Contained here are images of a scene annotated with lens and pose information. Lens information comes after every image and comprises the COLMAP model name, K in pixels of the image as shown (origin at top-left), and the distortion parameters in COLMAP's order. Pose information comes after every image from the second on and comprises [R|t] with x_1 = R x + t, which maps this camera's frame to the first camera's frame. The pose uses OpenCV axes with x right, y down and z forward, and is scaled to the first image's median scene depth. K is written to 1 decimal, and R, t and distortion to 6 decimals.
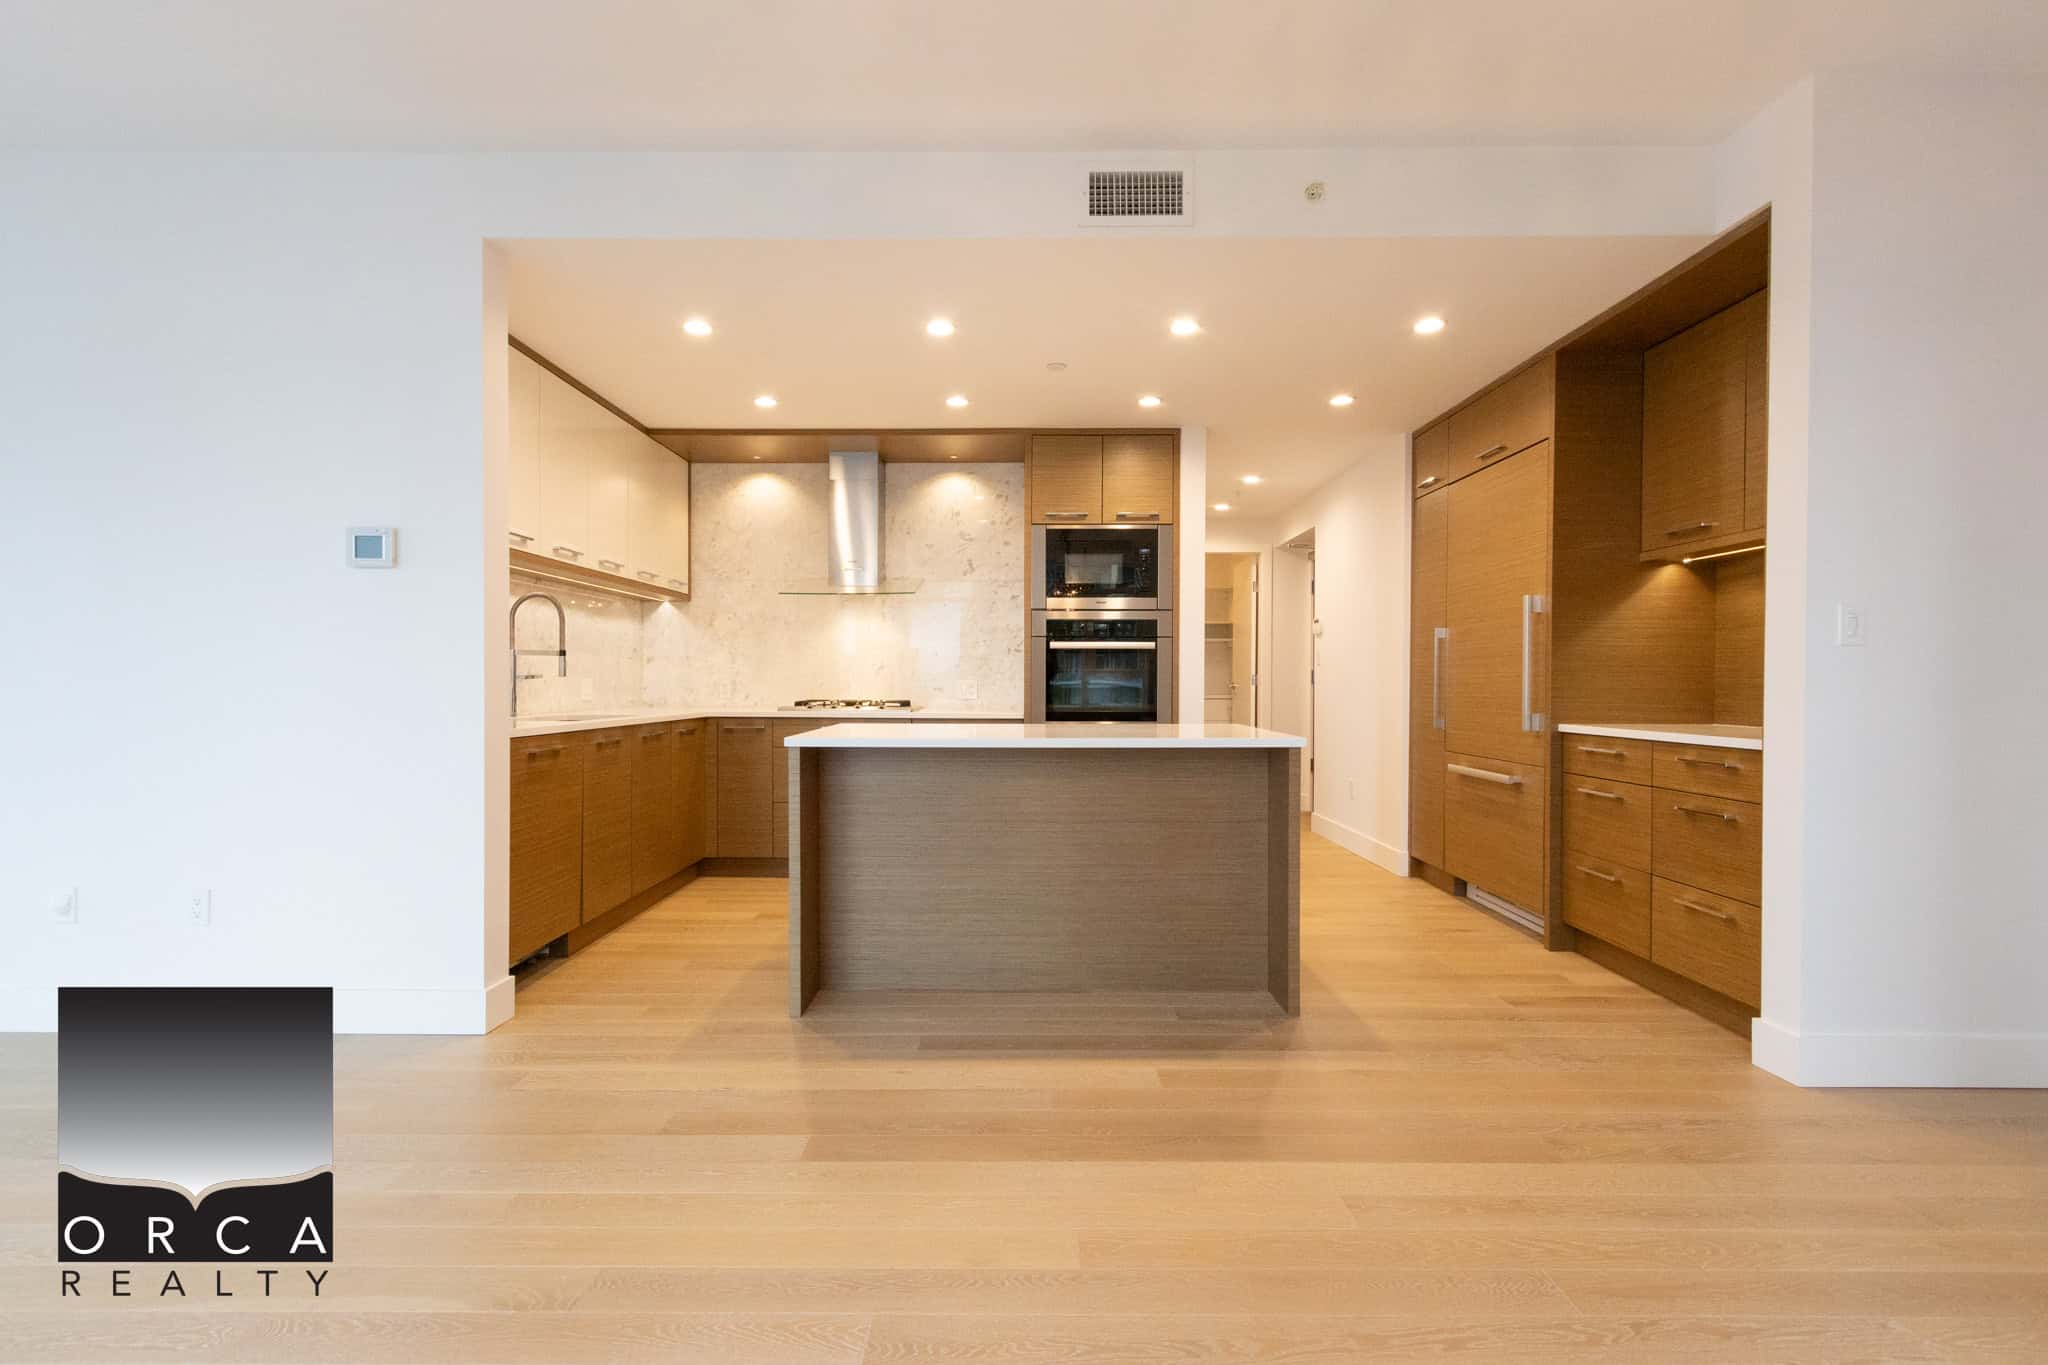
lens RADIAL K [[927.0, 0, 1014.9], [0, 927.0, 692.4], [0, 0, 1]] dist [0.009573, -0.003621]
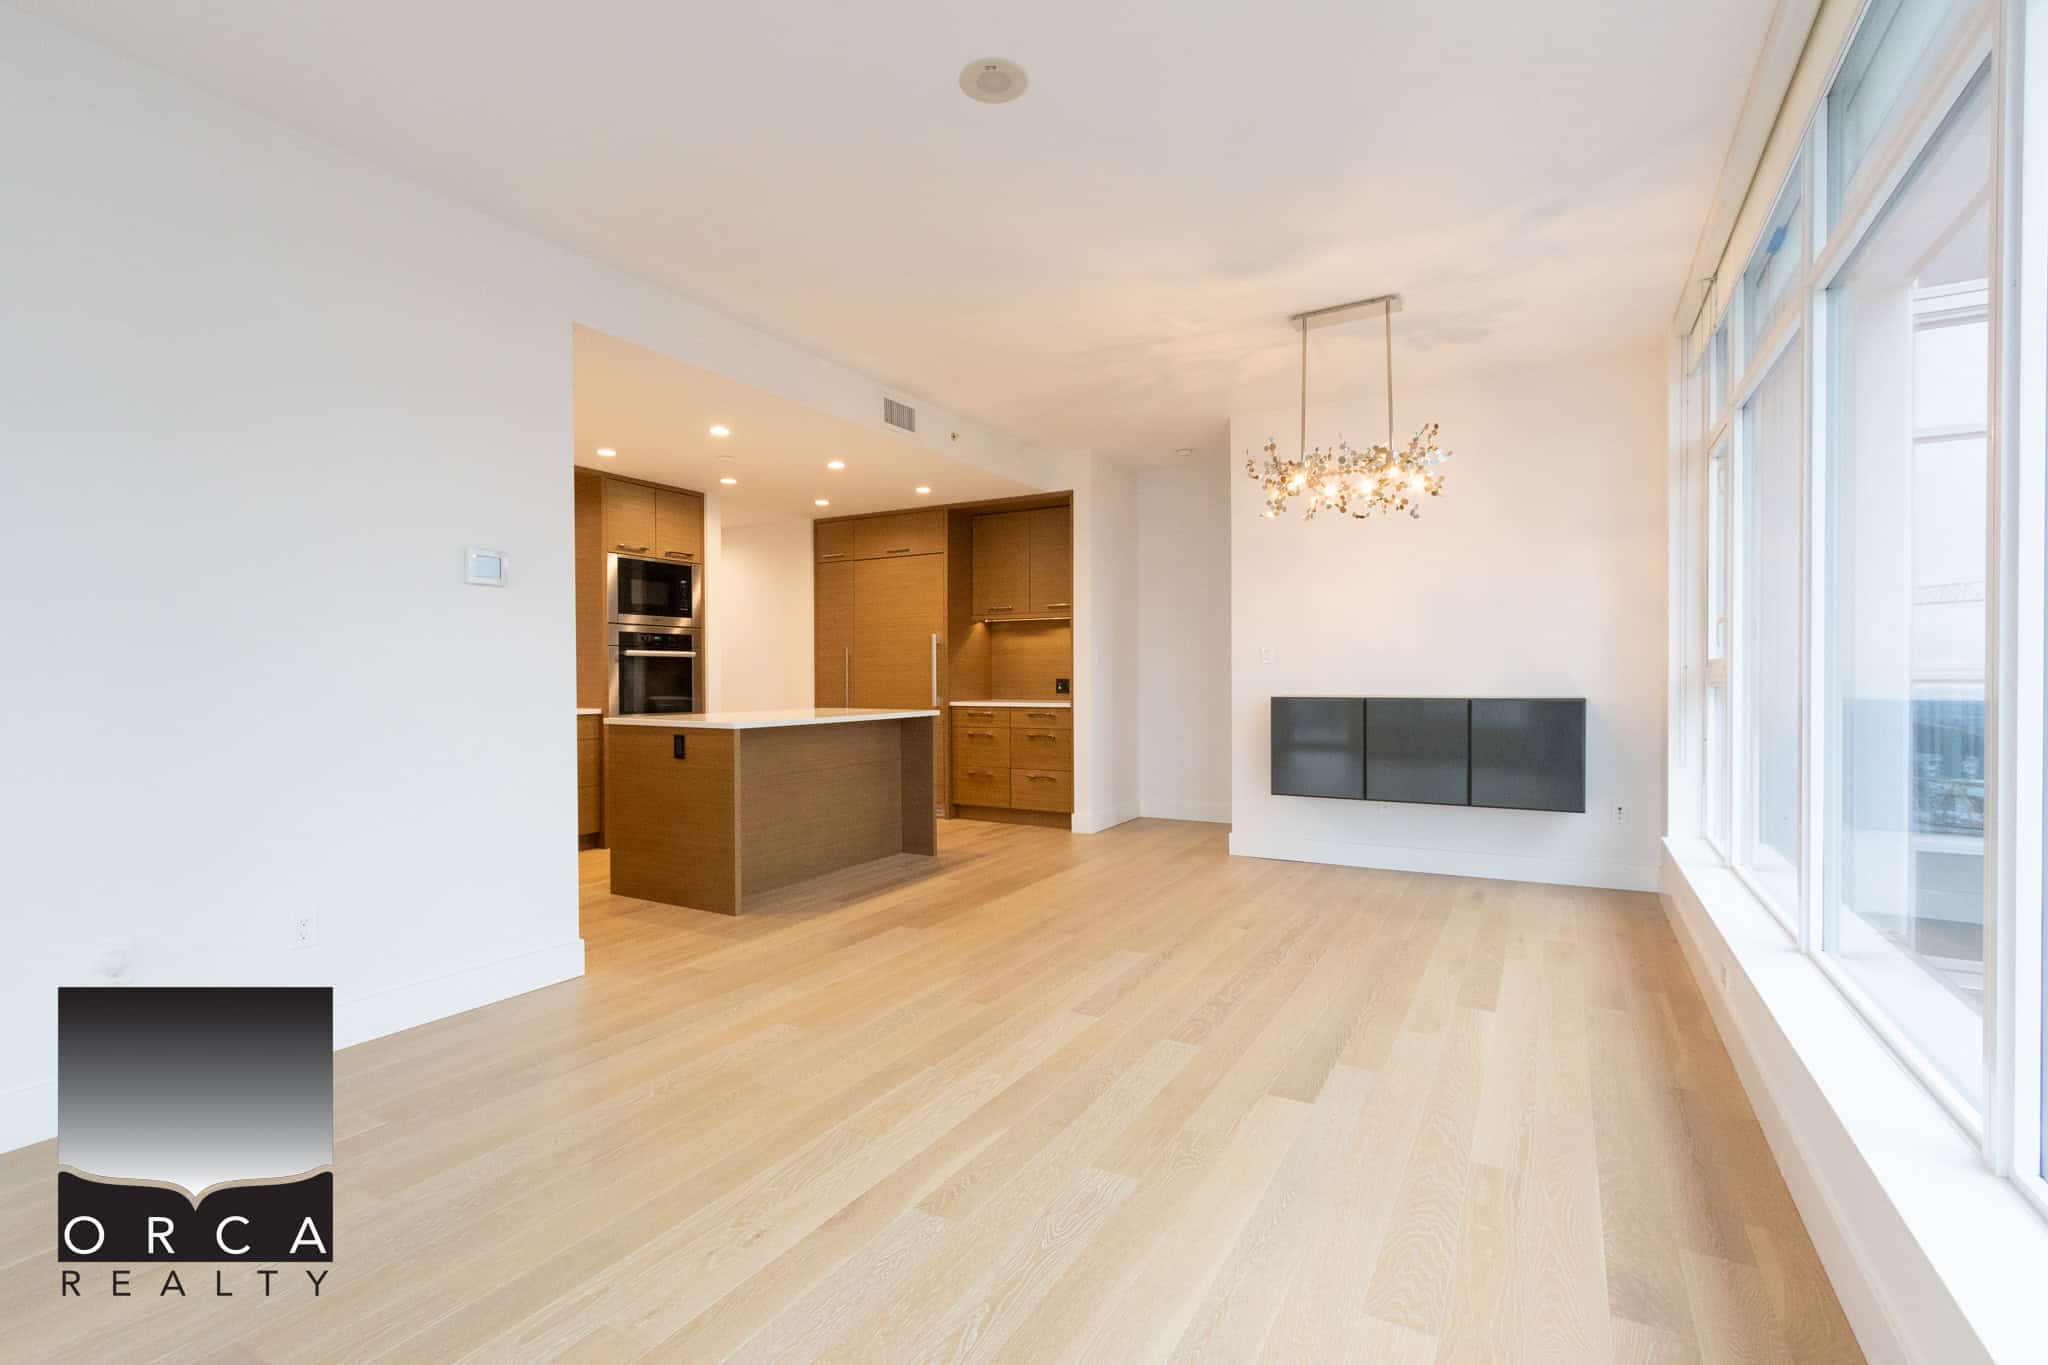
lens RADIAL K [[927.0, 0, 1011.3], [0, 927.0, 692.6], [0, 0, 1]] dist [0.009573, -0.003621]
pose [[0.500935, -0.018452, 0.865288, -0.933145], [0.015240, 0.999806, 0.012498, -0.006707], [-0.865351, 0.006926, 0.501119, -0.070218]]
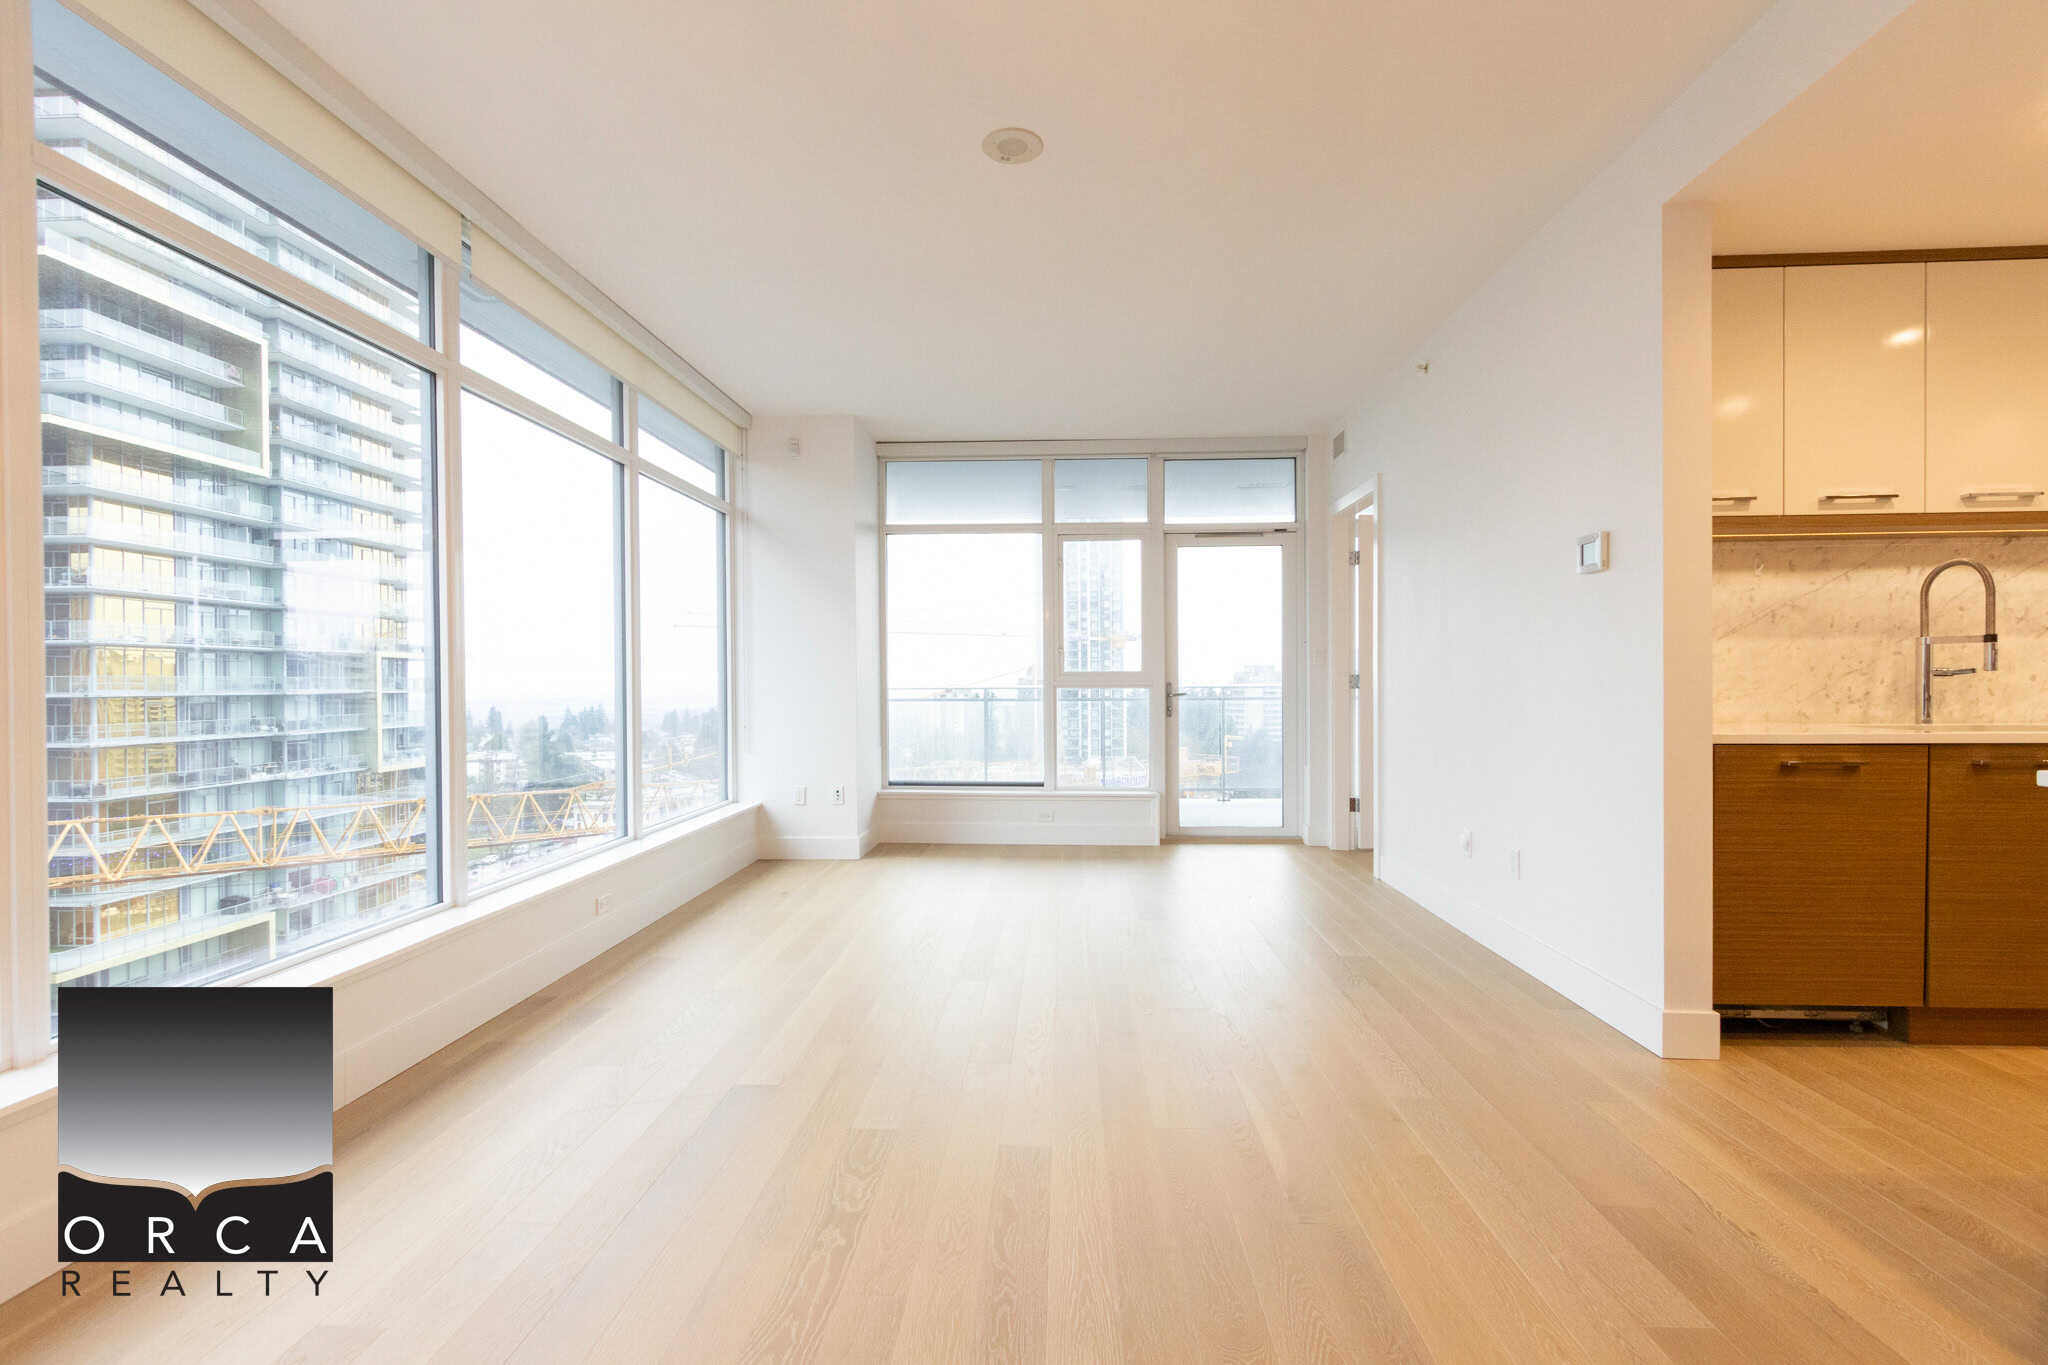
lens RADIAL K [[927.0, 0, 1017.4], [0, 927.0, 691.3], [0, 0, 1]] dist [0.009573, -0.003621]
pose [[-0.045385, 0.005977, -0.998952, 0.273865], [-0.003766, 0.999974, 0.006154, -0.002597], [0.998962, 0.004041, -0.045361, 0.275615]]
